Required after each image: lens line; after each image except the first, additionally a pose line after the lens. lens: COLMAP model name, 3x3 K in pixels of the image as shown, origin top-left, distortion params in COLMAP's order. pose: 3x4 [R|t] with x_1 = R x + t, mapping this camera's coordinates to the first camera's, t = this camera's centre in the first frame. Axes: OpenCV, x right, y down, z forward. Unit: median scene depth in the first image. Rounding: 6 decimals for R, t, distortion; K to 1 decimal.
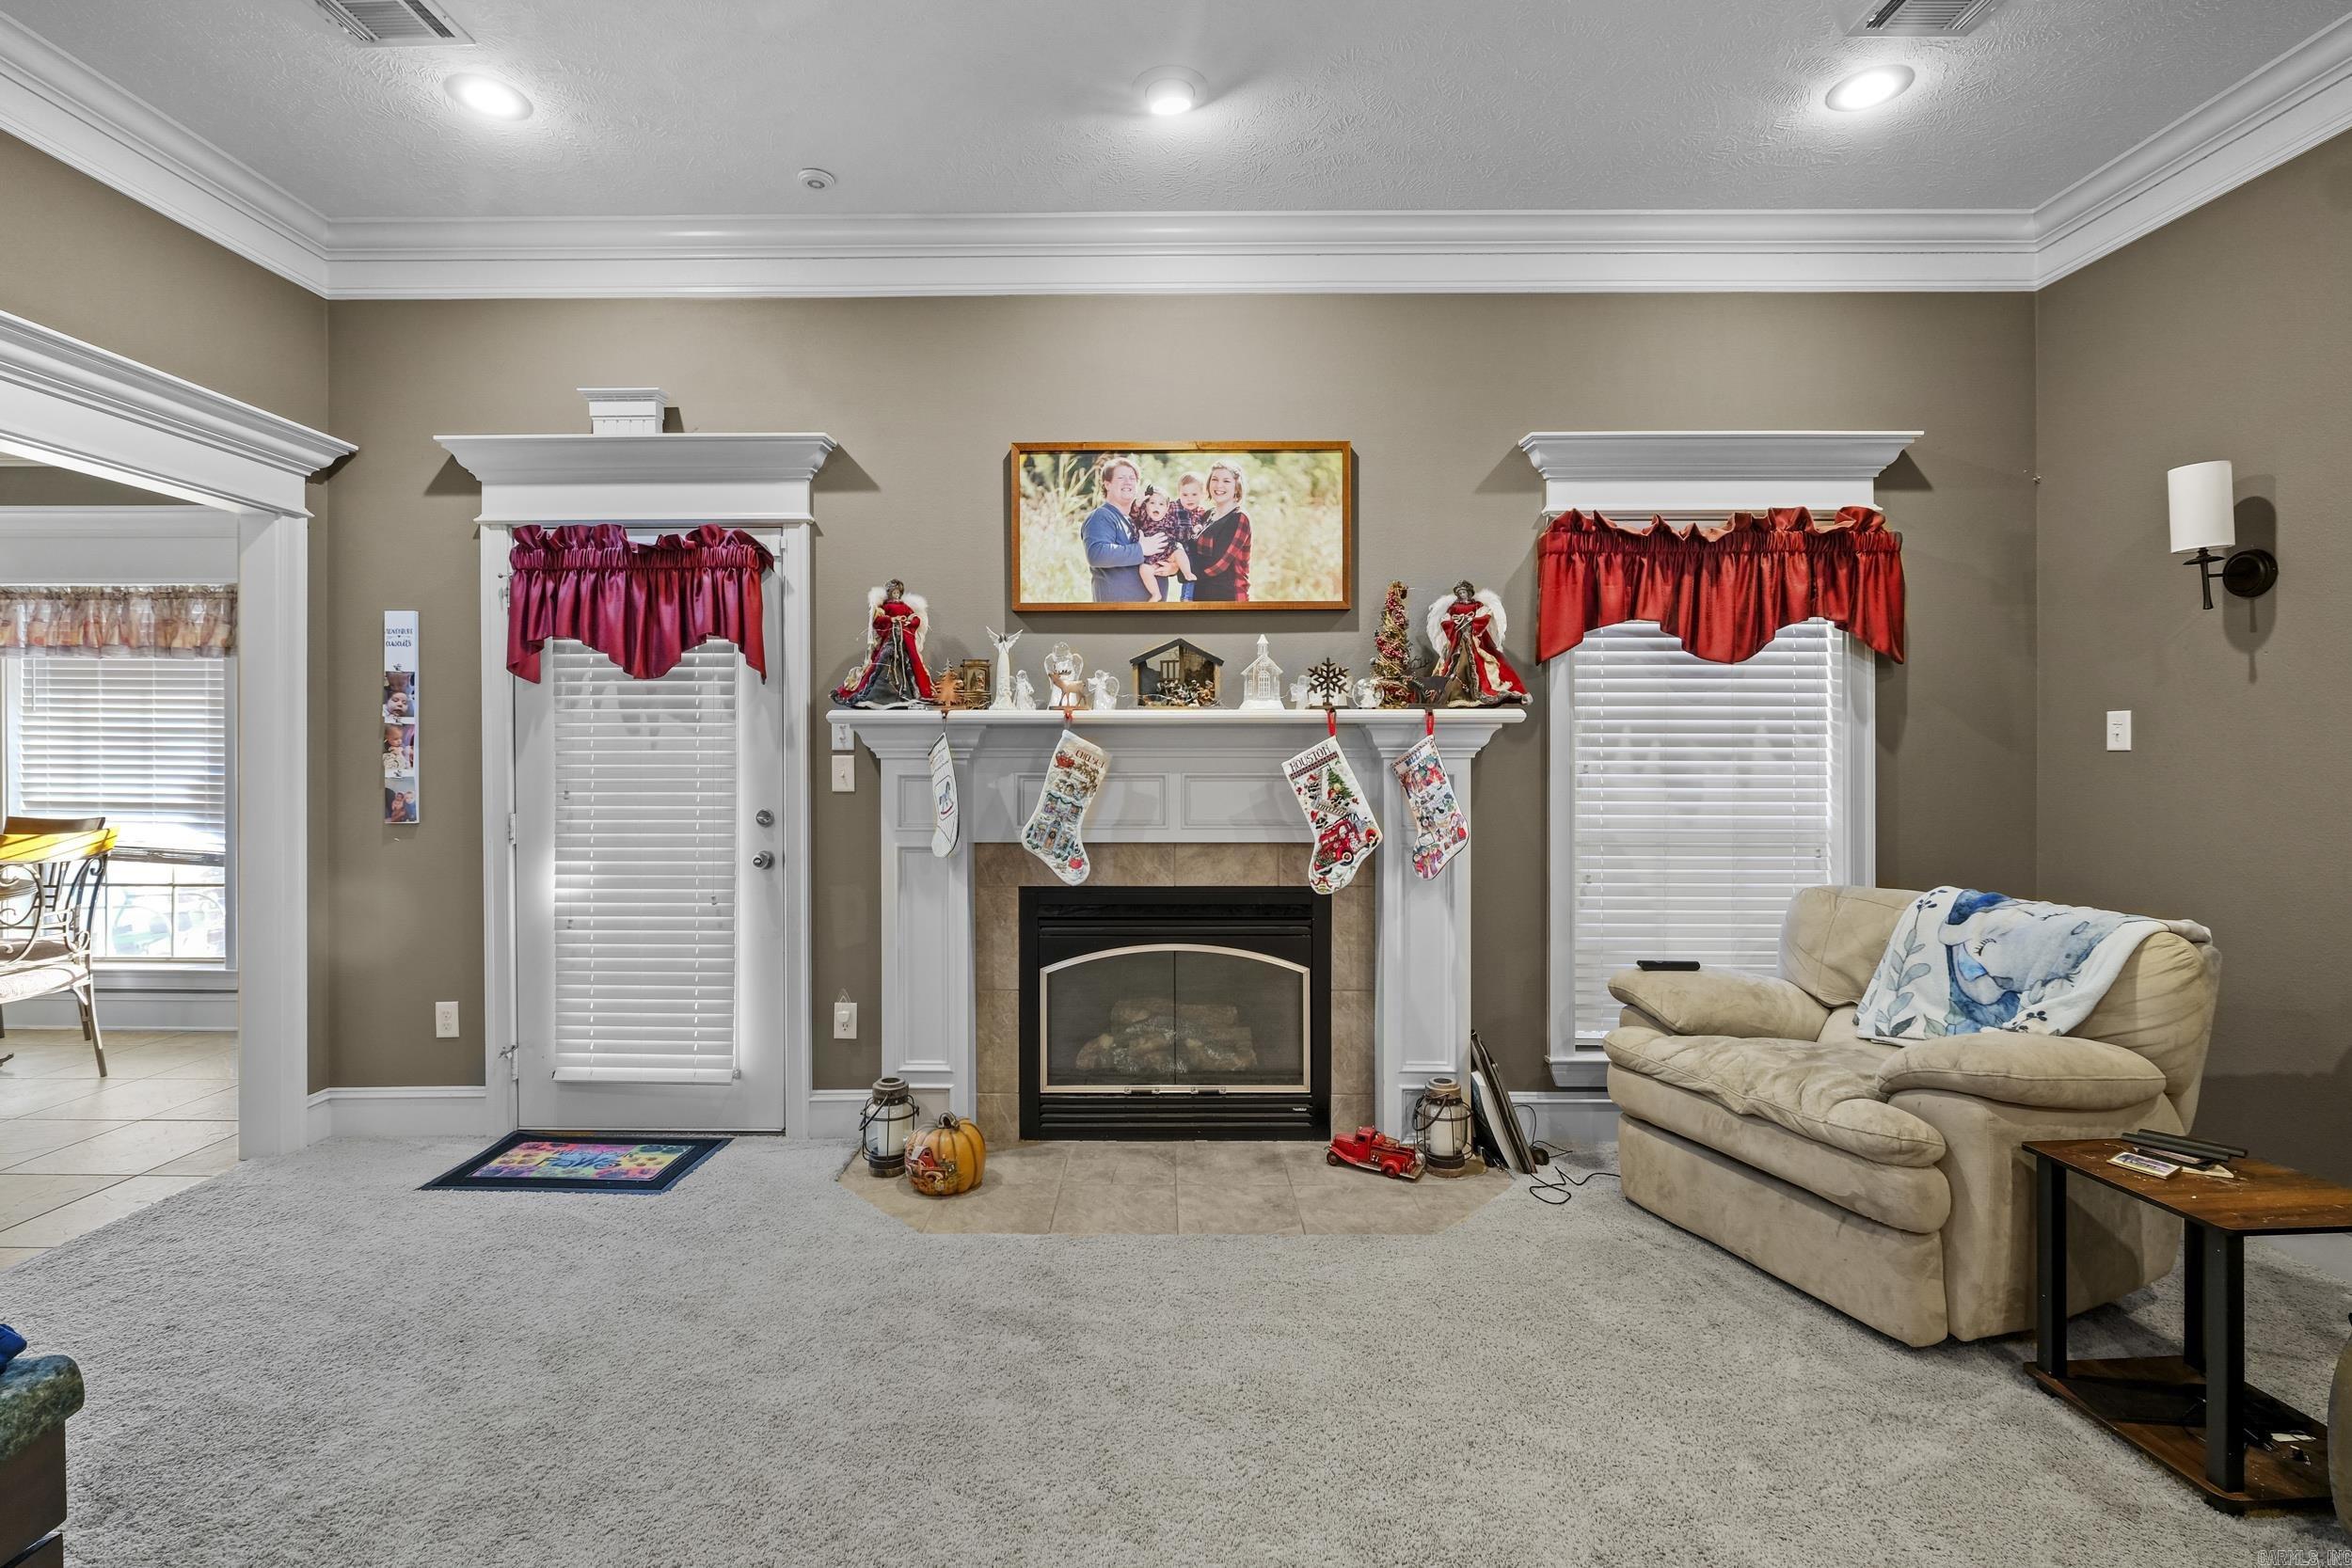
lens RADIAL K [[1035.4, 0, 1170.9], [0, 1035.4, 756.4], [0, 0, 1]] dist [-0.008840, 0.000823]
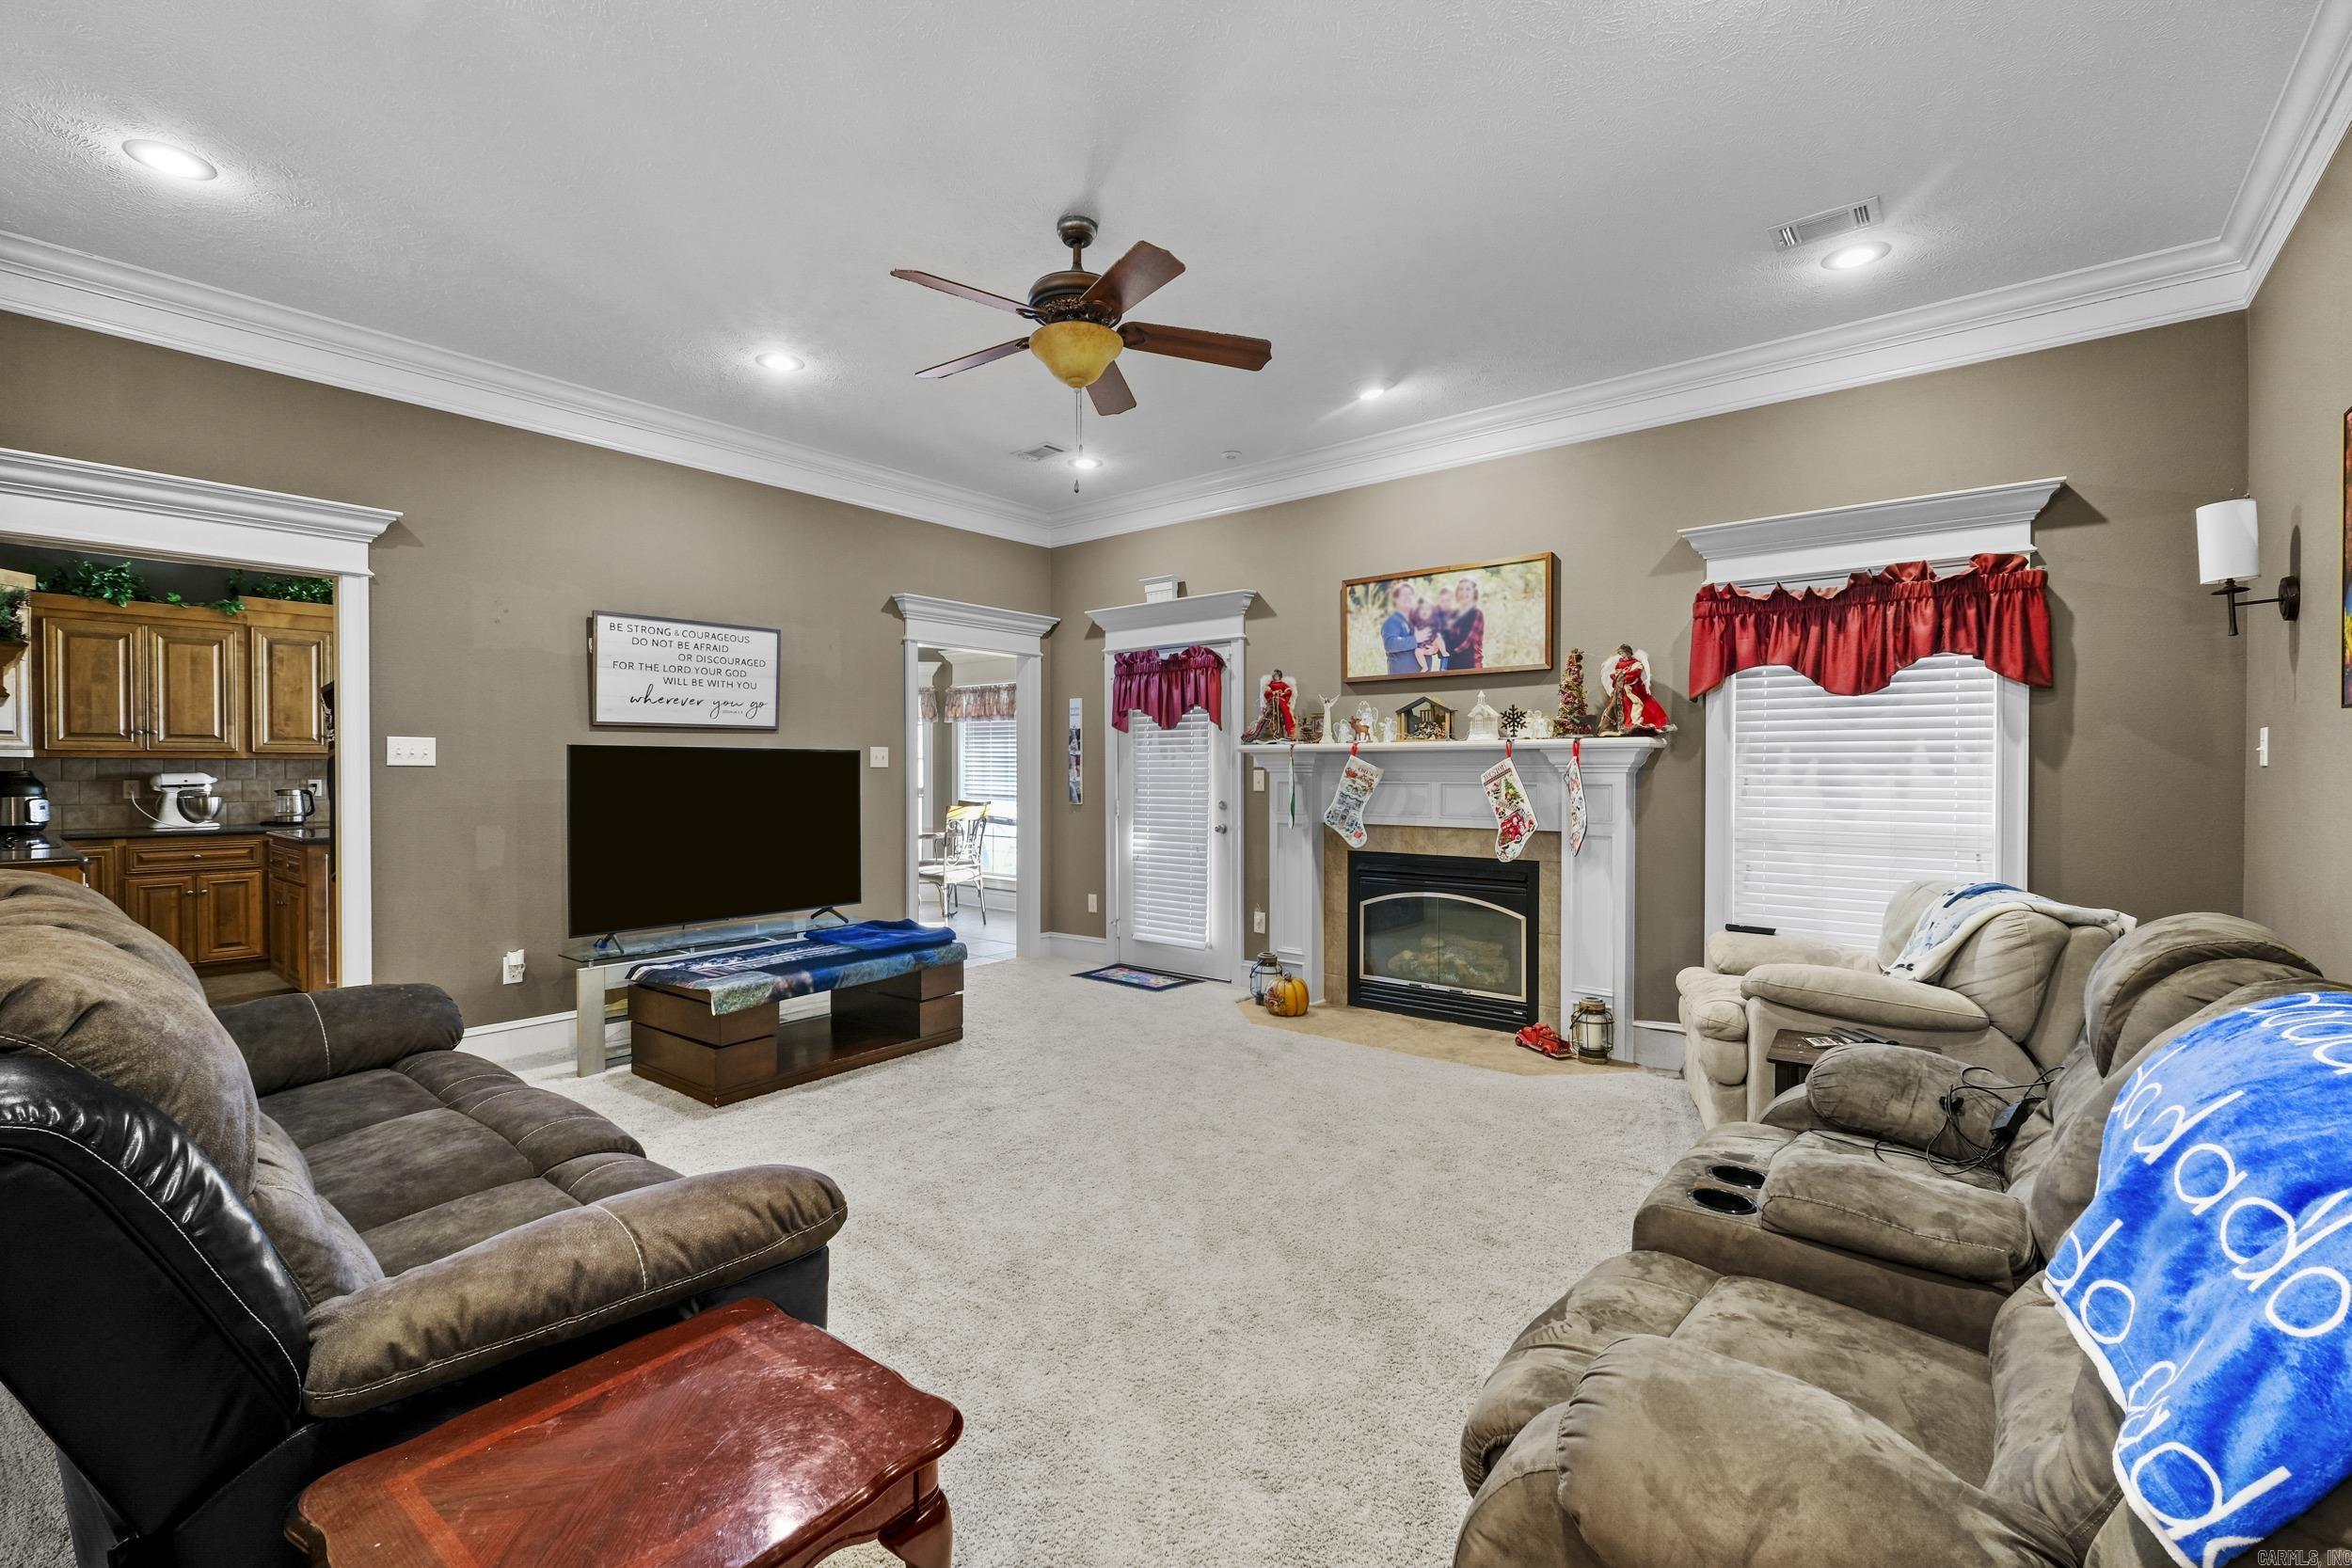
lens RADIAL K [[1035.4, 0, 1173.5], [0, 1035.4, 781.9], [0, 0, 1]] dist [-0.008840, 0.000823]
pose [[0.775017, 0.007596, -0.631895, 0.682931], [-0.002900, 0.999960, 0.008463, 0.004219], [0.631934, -0.004726, 0.775008, -0.449193]]
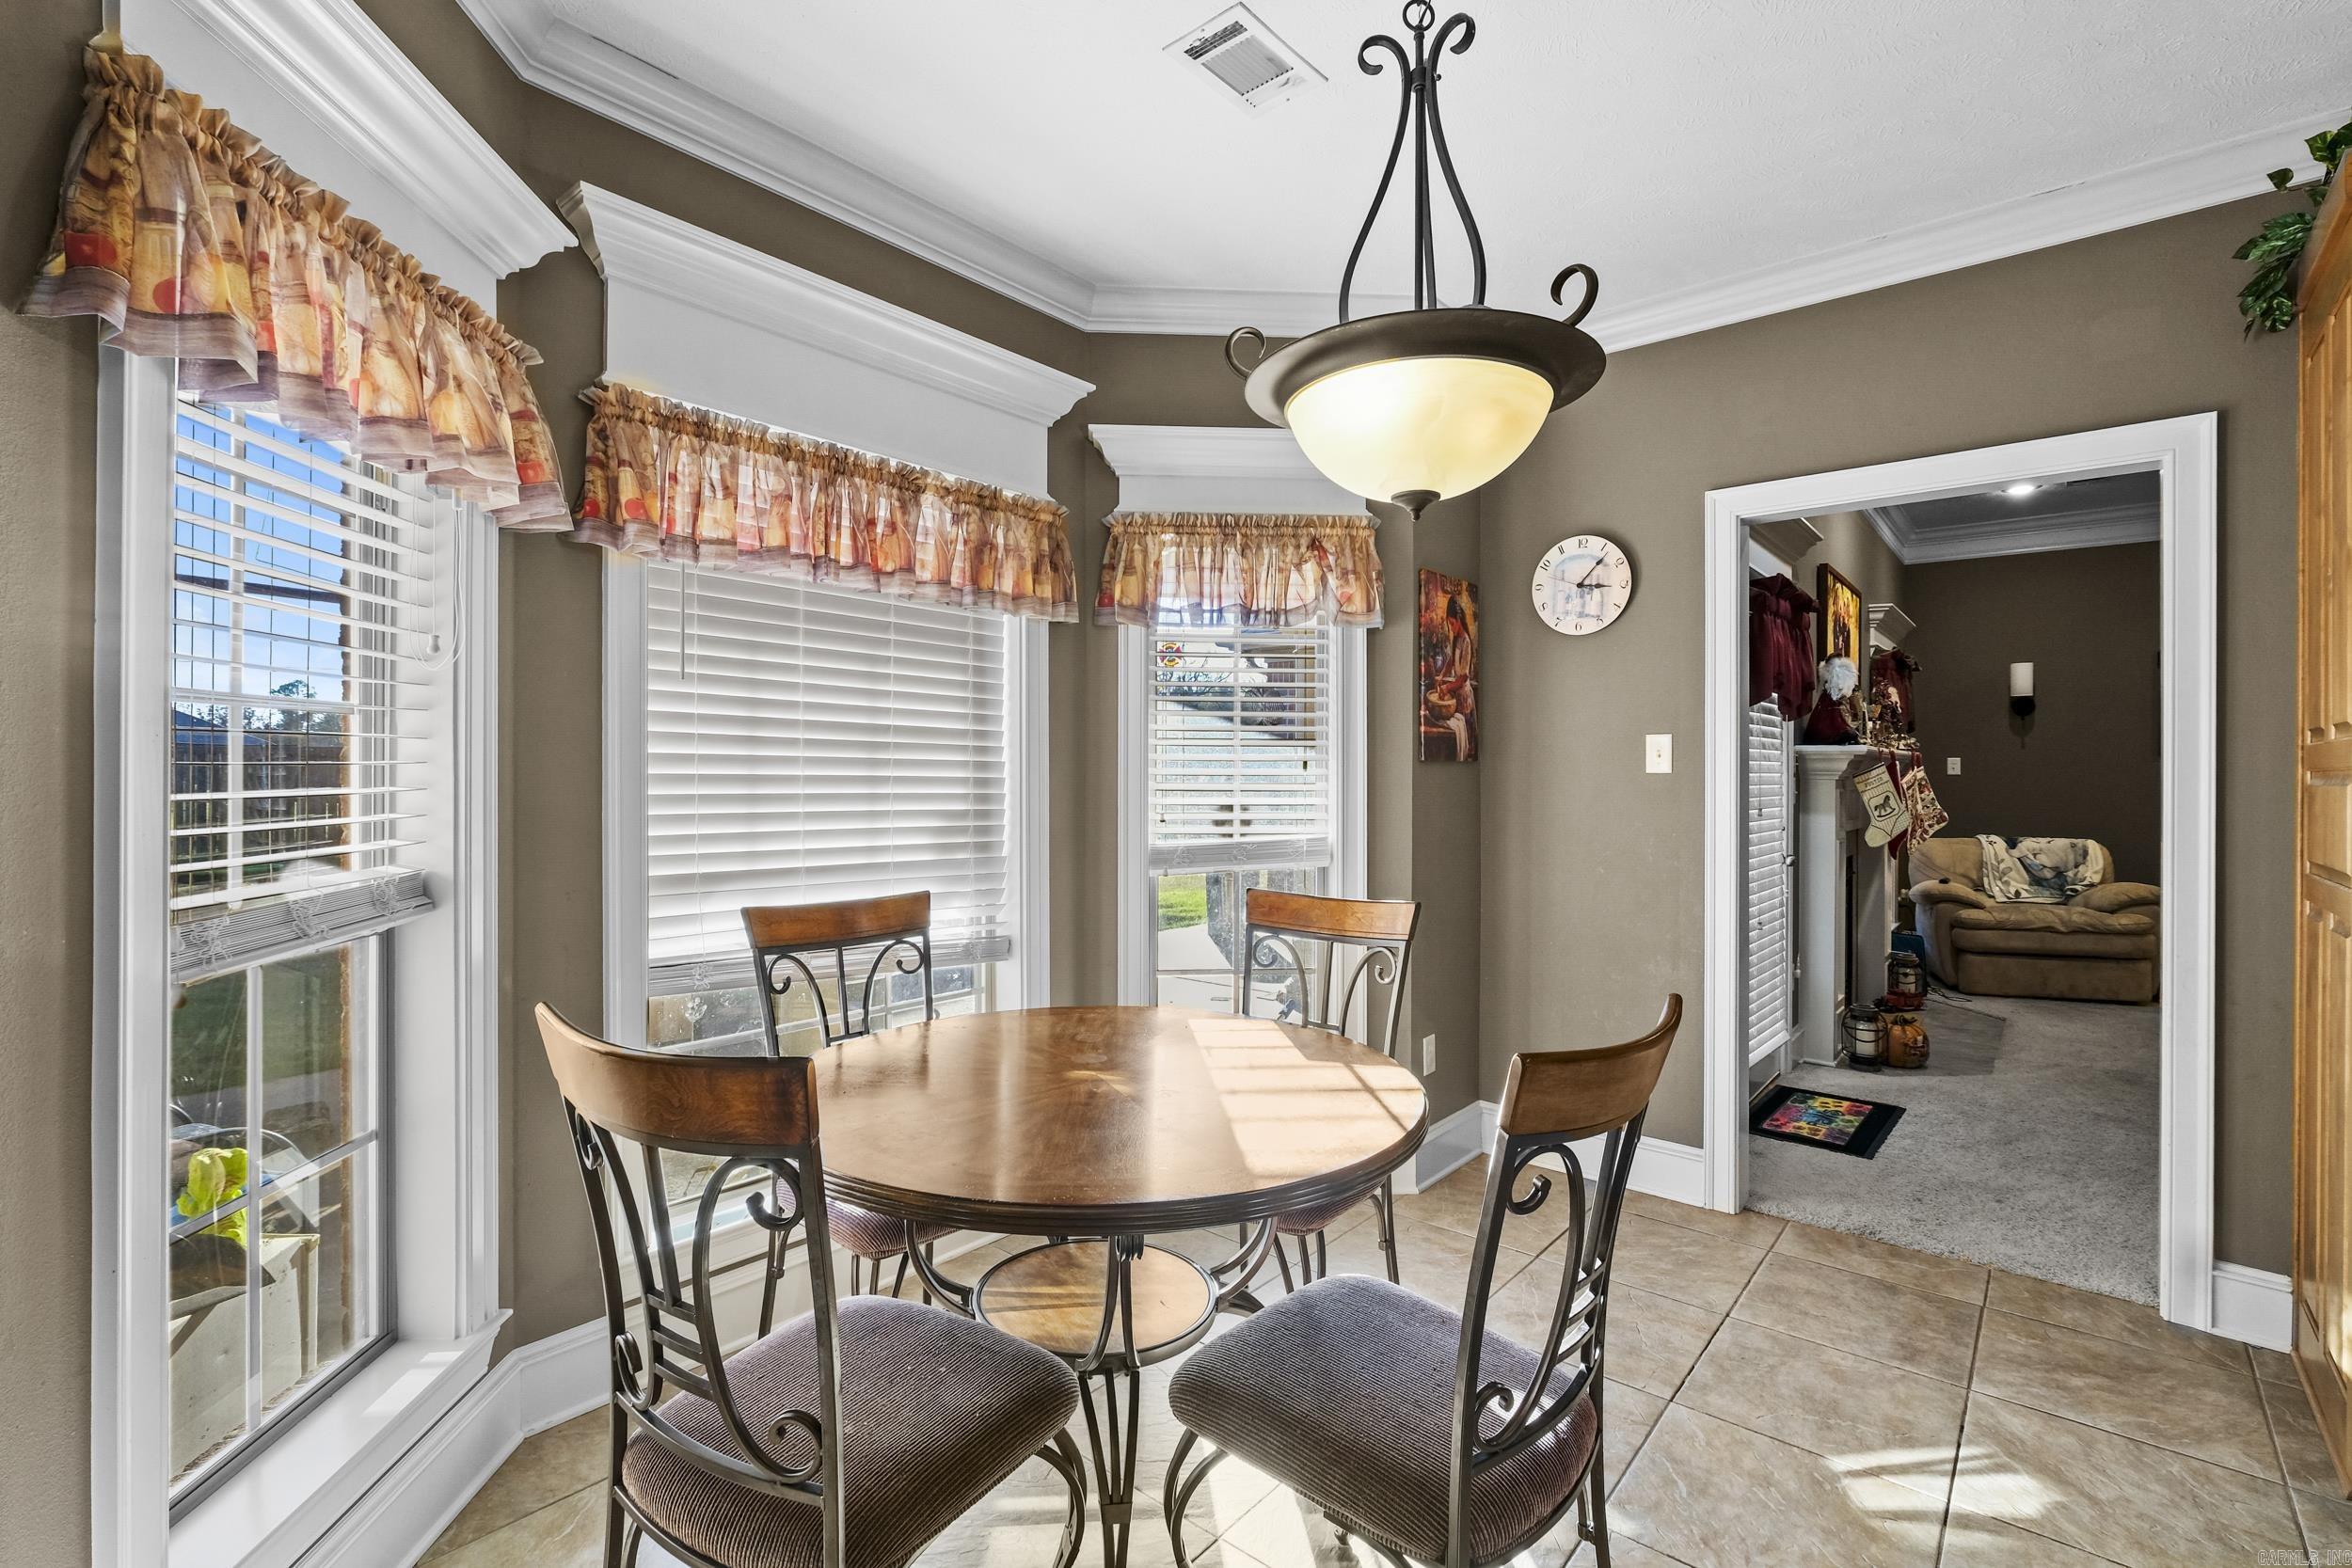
lens RADIAL K [[1035.4, 0, 1225.0], [0, 1035.4, 764.8], [0, 0, 1]] dist [-0.008840, 0.000823]
pose [[0.644236, 0.007746, 0.764787, -1.826876], [-0.003037, 0.999967, -0.007571, -0.004942], [-0.764821, 0.002555, 0.644238, 0.715489]]
